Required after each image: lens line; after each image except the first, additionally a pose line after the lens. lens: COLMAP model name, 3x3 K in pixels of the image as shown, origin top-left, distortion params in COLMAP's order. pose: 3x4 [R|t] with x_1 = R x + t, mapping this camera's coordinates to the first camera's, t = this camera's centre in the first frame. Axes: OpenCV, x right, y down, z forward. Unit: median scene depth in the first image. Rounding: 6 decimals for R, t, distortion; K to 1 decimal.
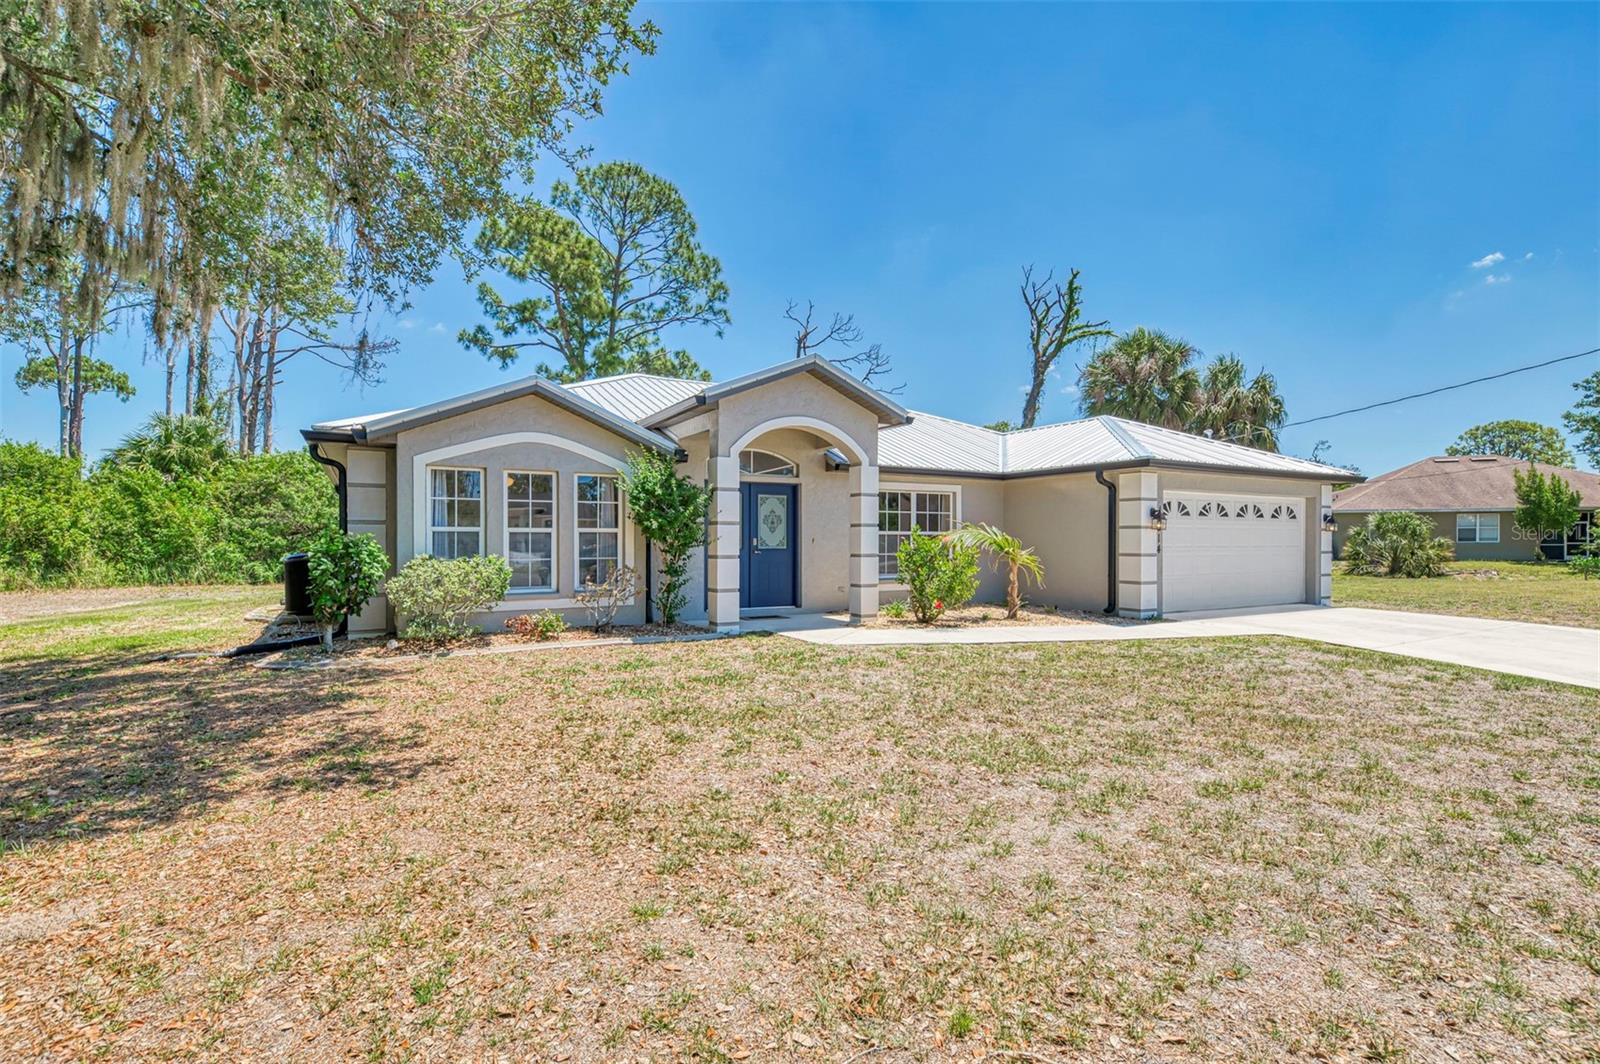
lens RADIAL K [[749.2, 0, 800.0], [0, 749.2, 532.0], [0, 0, 1]] dist [0.003163, 0.000709]
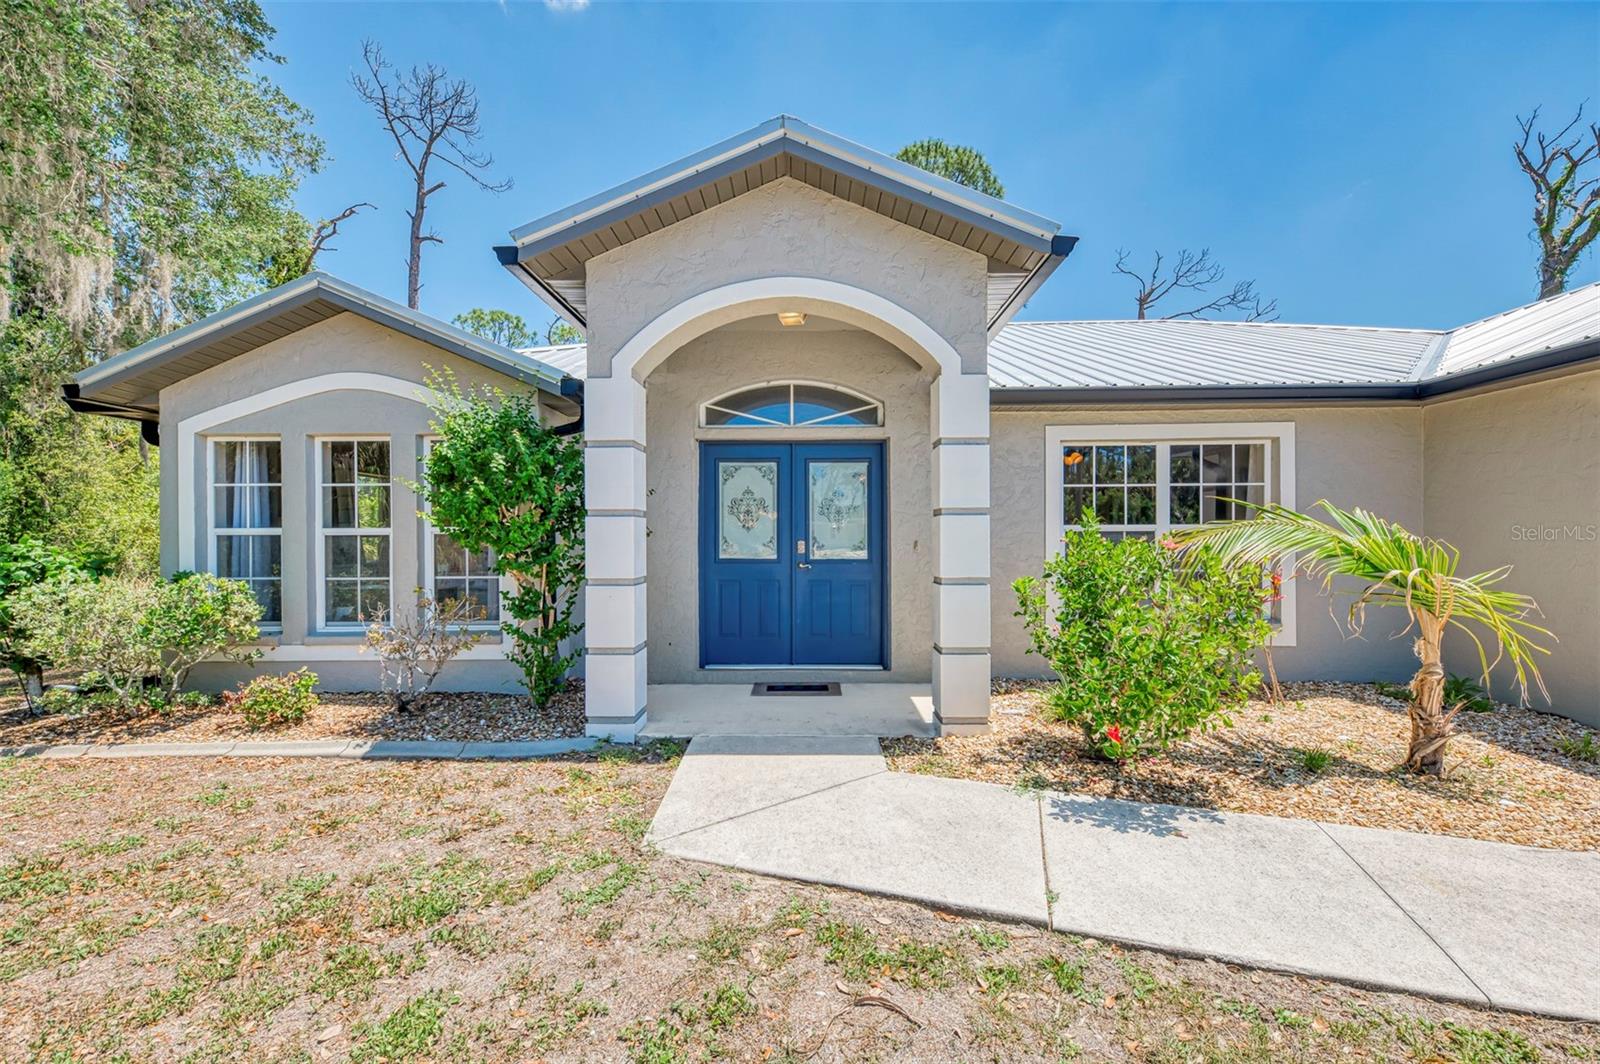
lens RADIAL K [[661.7, 0, 800.0], [0, 661.7, 532.0], [0, 0, 1]] dist [0.002397, -0.000417]
pose [[0.855160, -0.008487, -0.518294, 0.169598], [0.011577, 0.999929, 0.002728, 0.000523], [0.518234, -0.008333, 0.855198, 0.508615]]
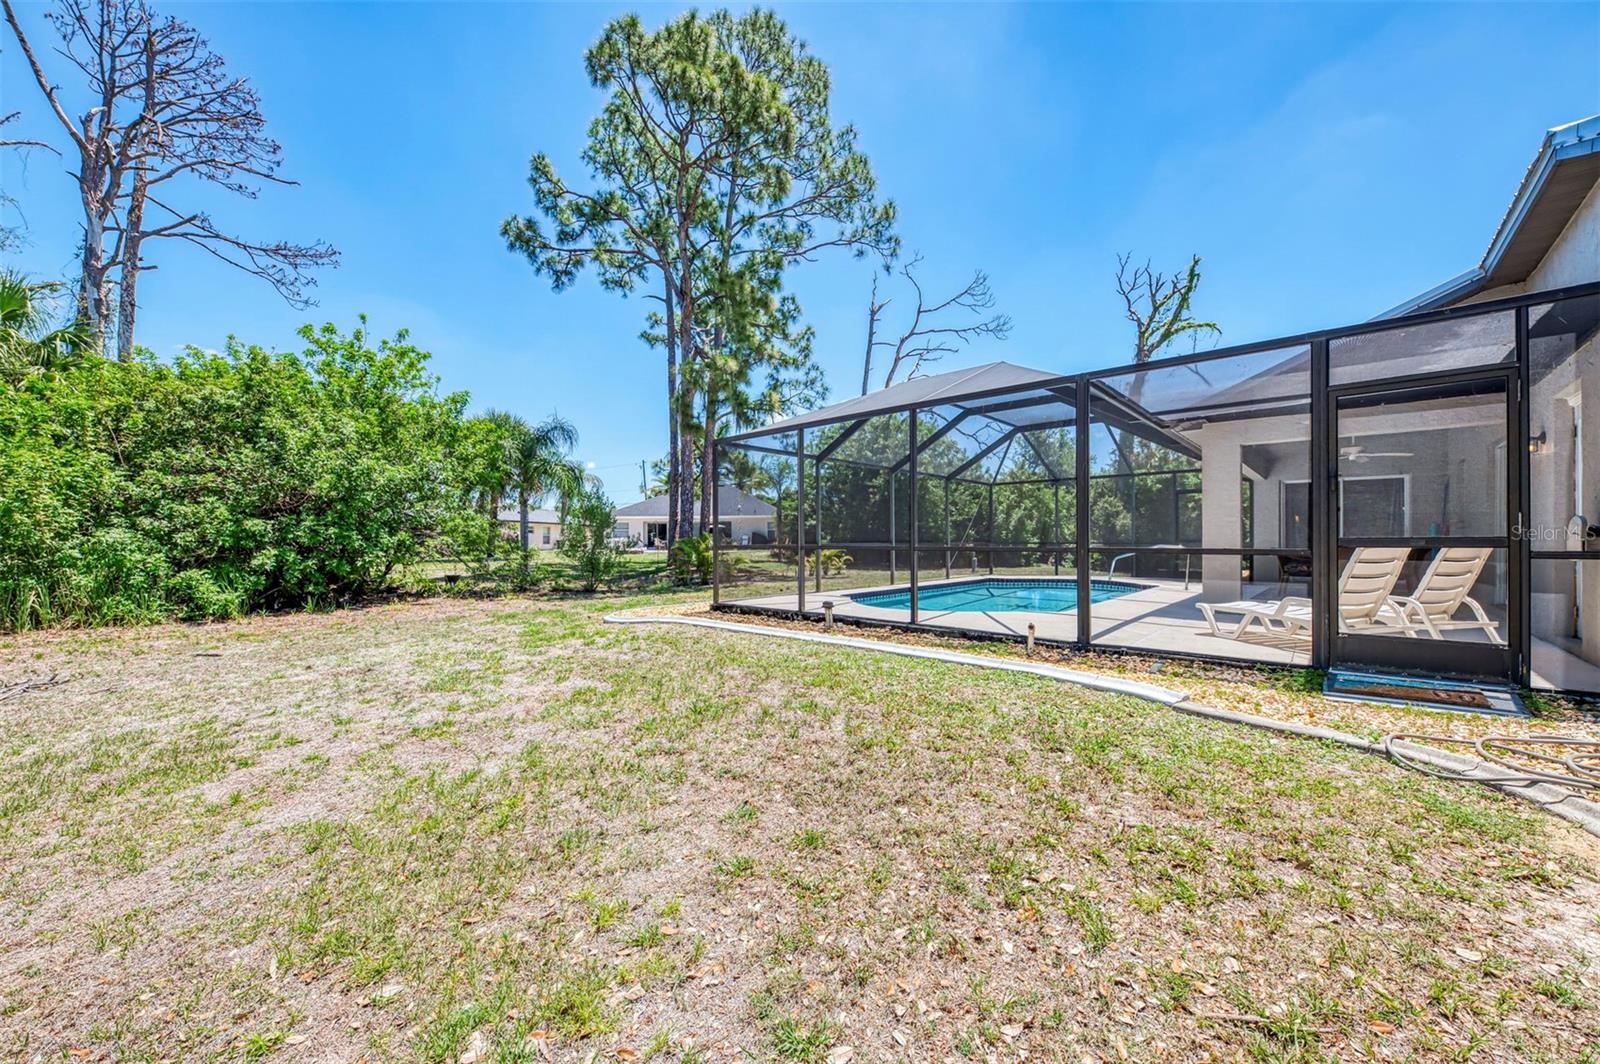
lens RADIAL K [[610.8, 0, 800.0], [0, 610.8, 532.0], [0, 0, 1]] dist [-0.000123, -0.000038]
pose [[0.951557, 0.000745, 0.307471, -0.987843], [0.001259, 0.999979, -0.006319, 0.037571], [-0.307469, 0.006400, 0.951536, 1.078478]]
